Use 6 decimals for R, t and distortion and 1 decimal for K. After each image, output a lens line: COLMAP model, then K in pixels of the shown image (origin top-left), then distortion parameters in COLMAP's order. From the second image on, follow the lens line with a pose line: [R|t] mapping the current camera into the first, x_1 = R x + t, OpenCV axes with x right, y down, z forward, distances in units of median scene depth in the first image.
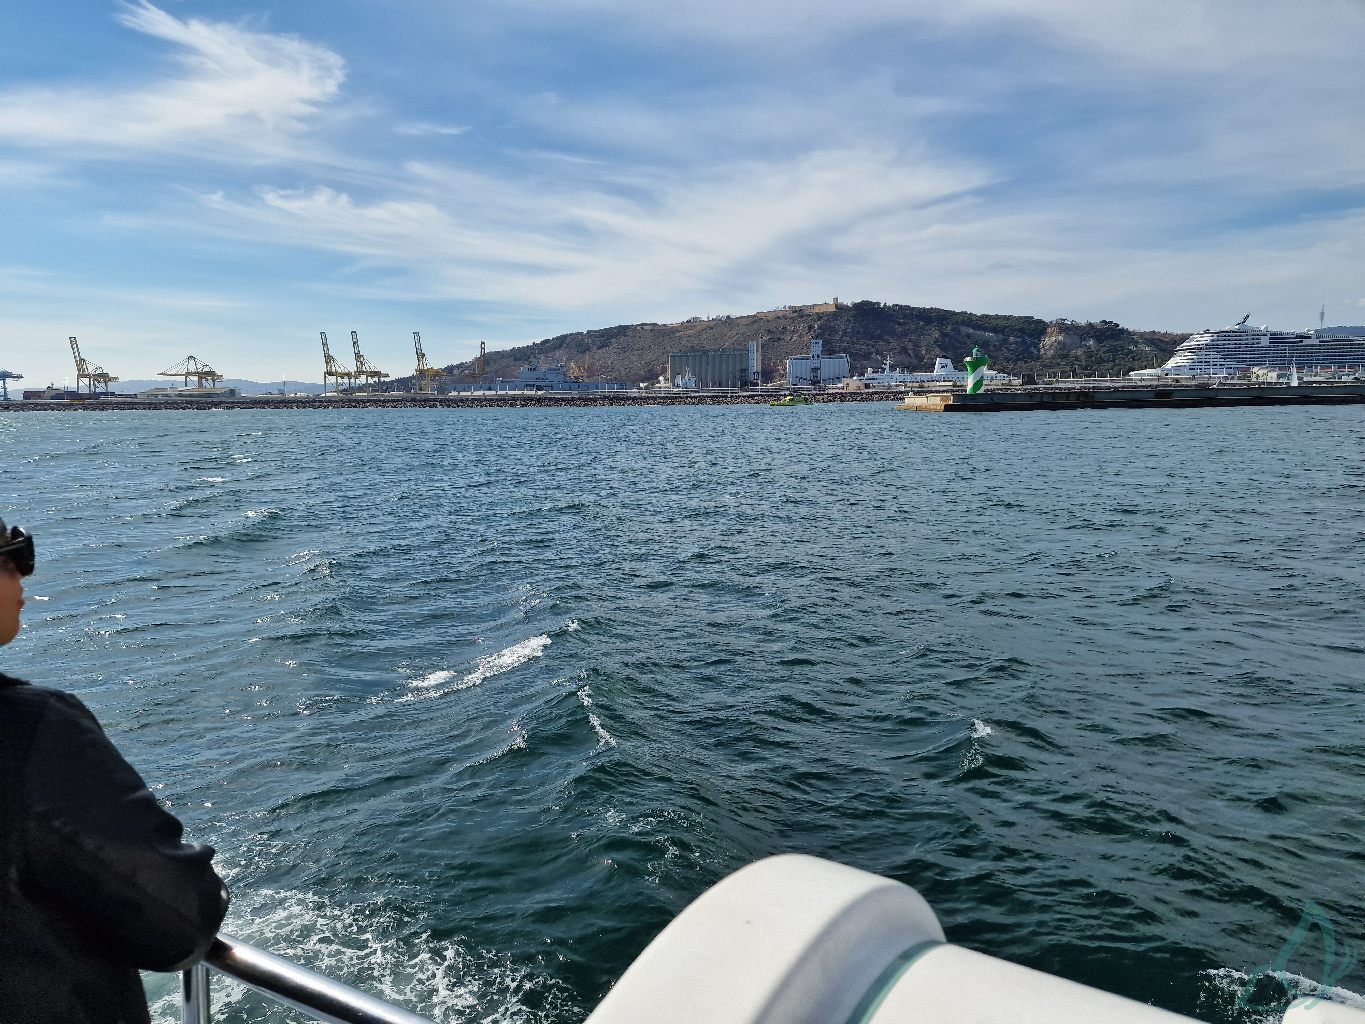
lens RADIAL K [[955.3, 0, 707.2], [0, 955.3, 543.3], [0, 0, 1]] dist [0.057430, -0.018225]
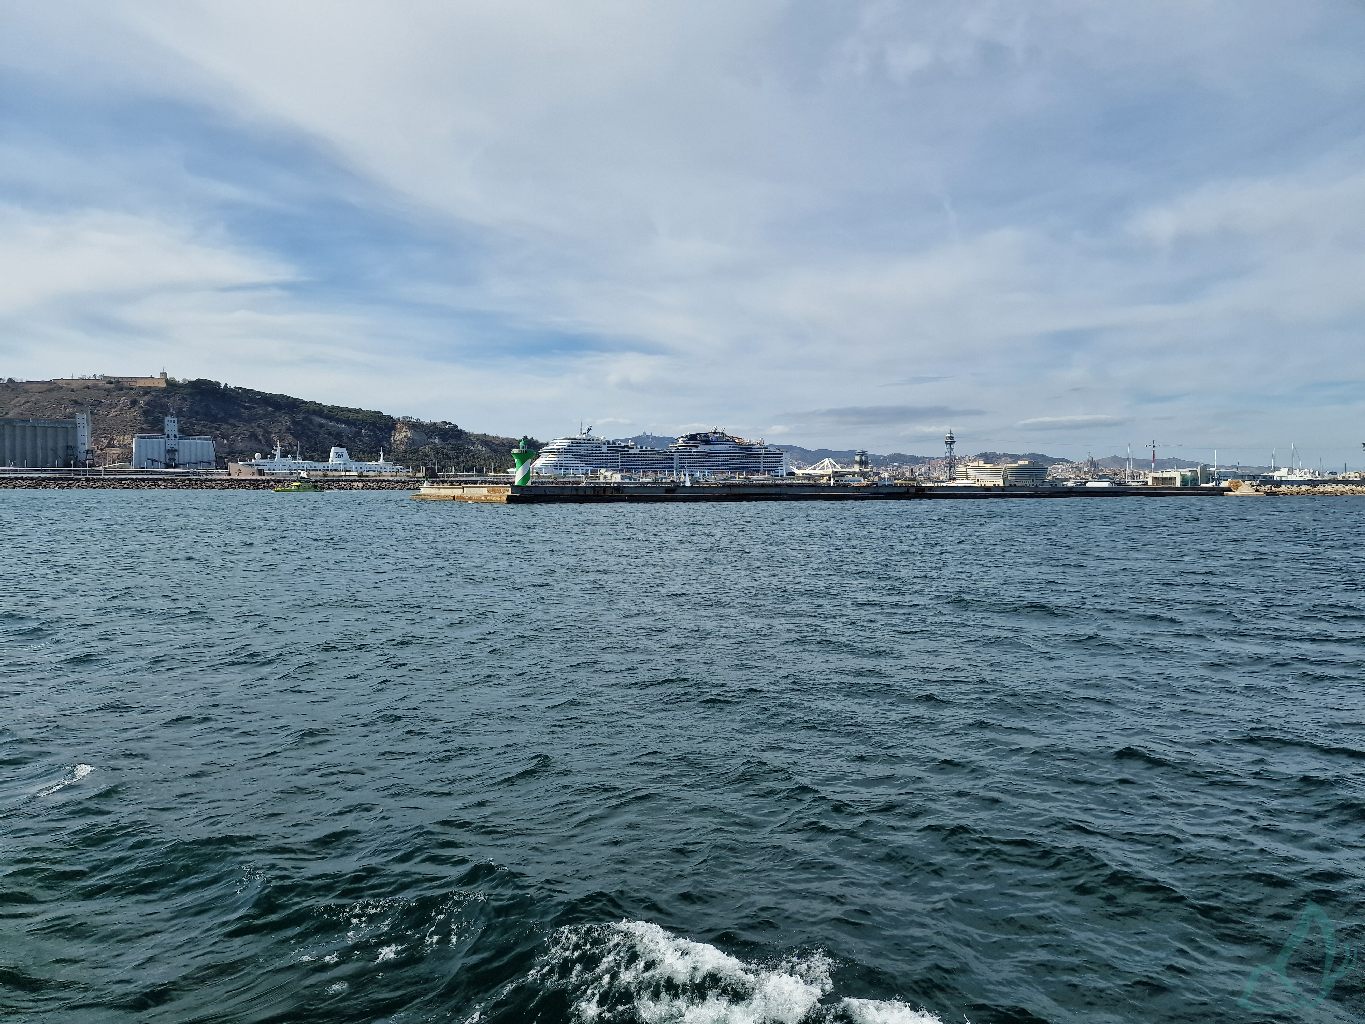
lens RADIAL K [[908.3, 0, 671.7], [0, 908.3, 511.6], [0, 0, 1]] dist [0.059359, -0.021542]
pose [[0.743403, 0.002142, 0.668840, -0.090935], [0.081657, 0.992224, -0.093938, -0.009778], [-0.663840, 0.124449, 0.737447, 0.075080]]
